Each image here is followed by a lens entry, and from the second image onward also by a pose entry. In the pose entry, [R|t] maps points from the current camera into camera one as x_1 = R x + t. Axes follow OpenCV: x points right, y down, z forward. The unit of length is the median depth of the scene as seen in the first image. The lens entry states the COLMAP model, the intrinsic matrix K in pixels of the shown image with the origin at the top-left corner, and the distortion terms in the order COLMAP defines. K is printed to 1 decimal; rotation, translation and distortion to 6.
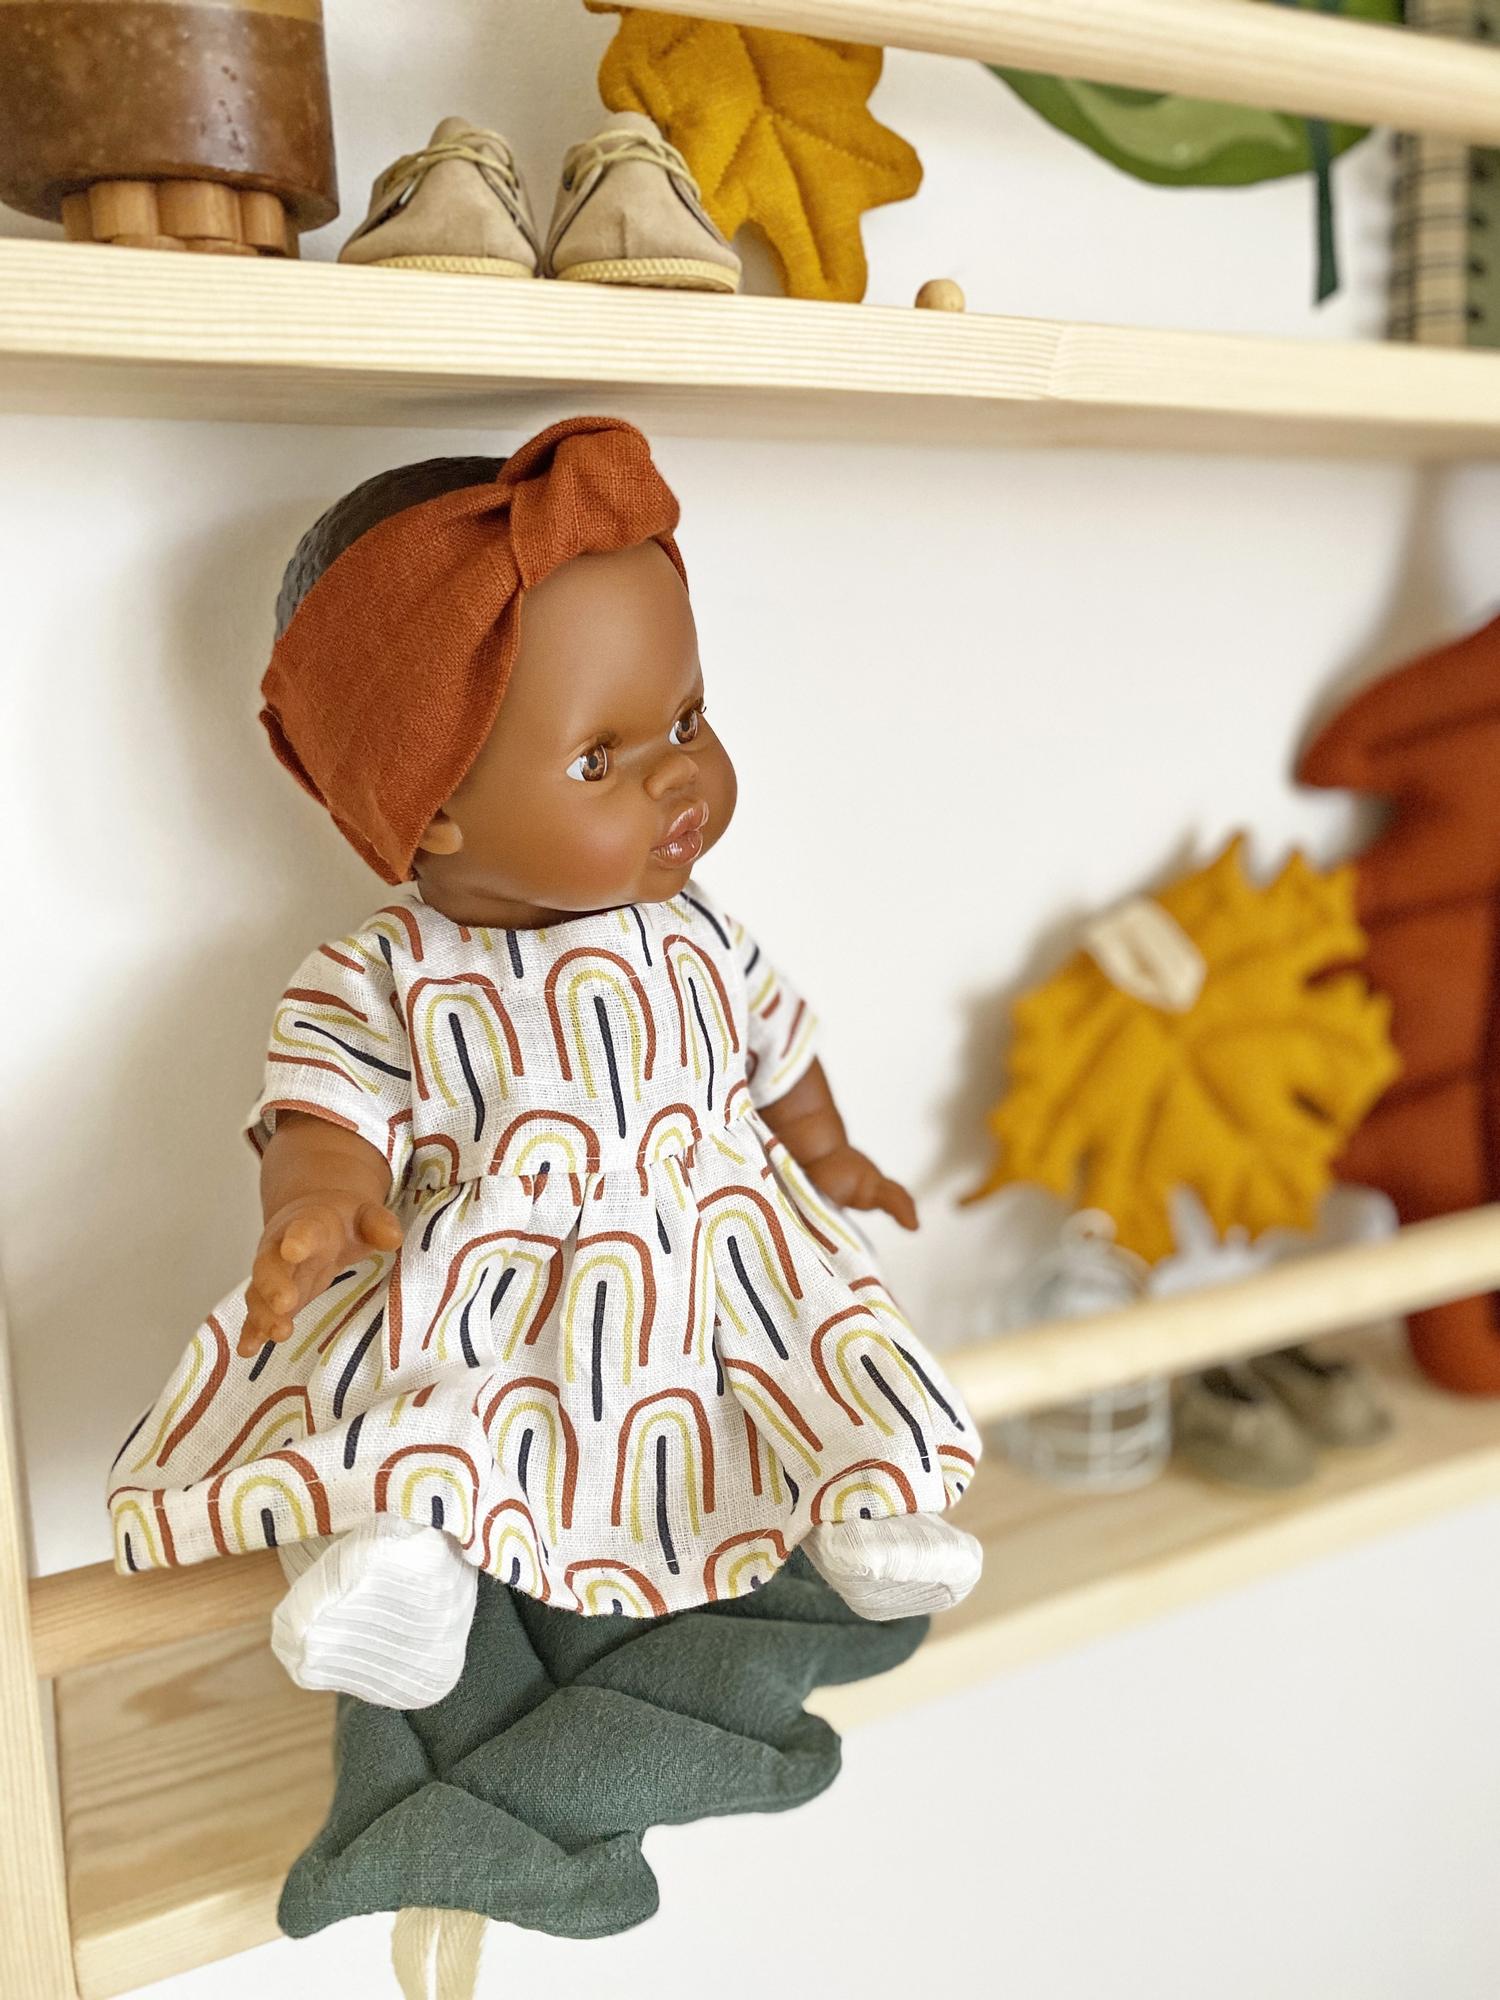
lens RADIAL K [[1549.0, 0, 747.7], [0, 1549.0, 954.2], [0, 0, 1]] dist [0.003718, -0.005476]
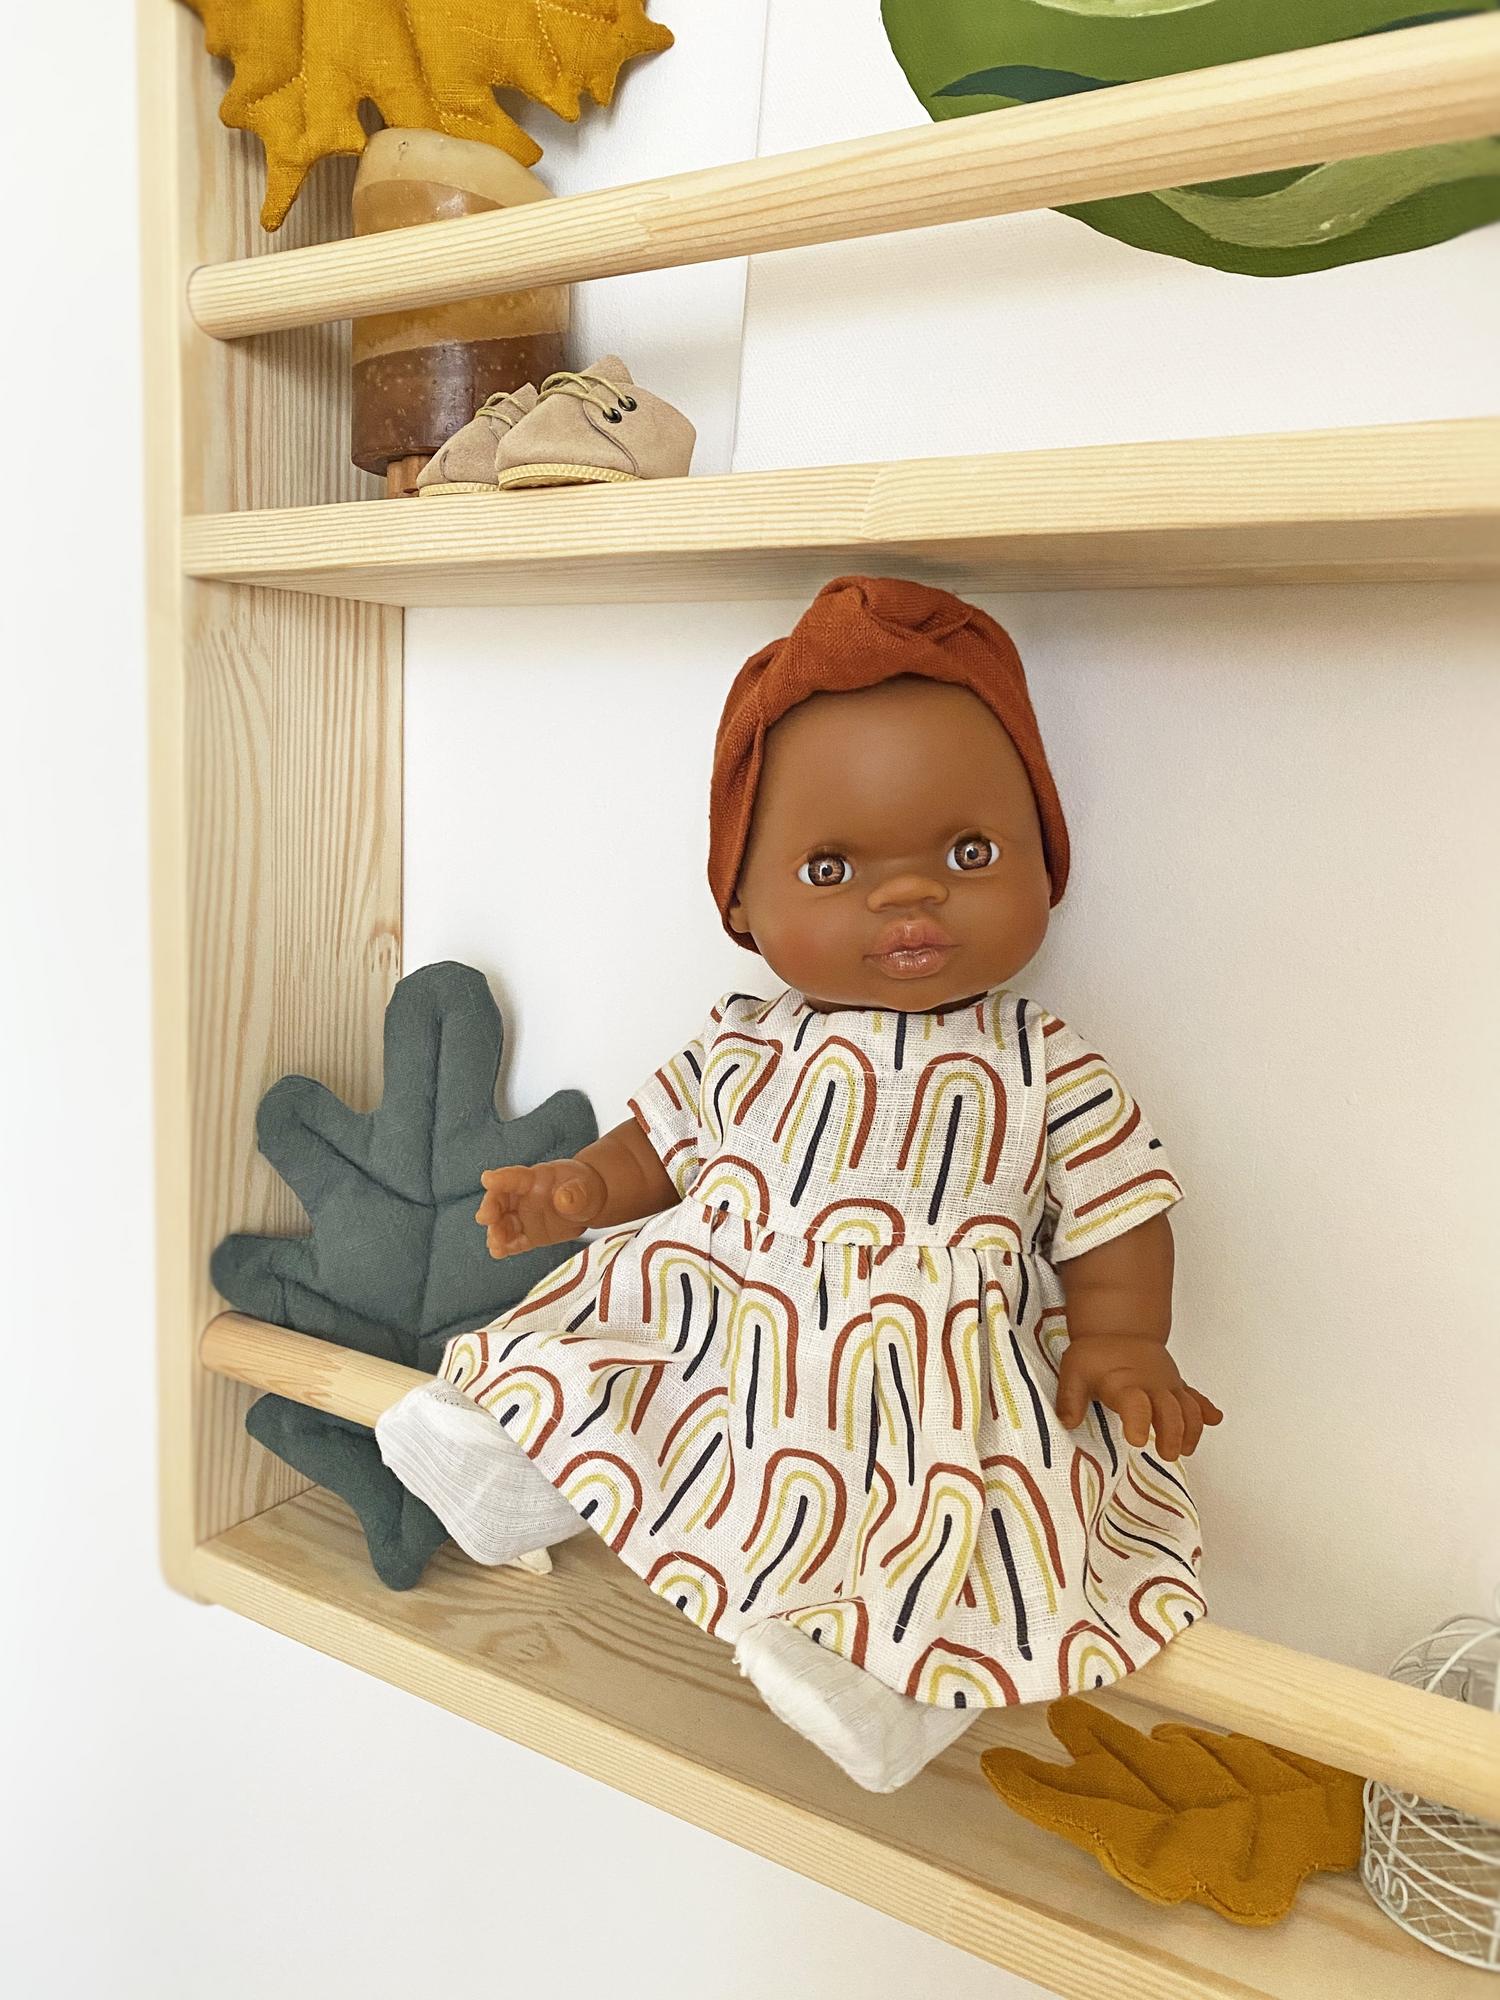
lens RADIAL K [[1549.0, 0, 747.7], [0, 1549.0, 954.2], [0, 0, 1]] dist [0.003718, -0.005476]
pose [[0.528220, 0.152875, -0.835232, 0.794528], [-0.221828, 0.974343, 0.038048, -0.091260], [0.819620, 0.165180, 0.548579, 0.332284]]
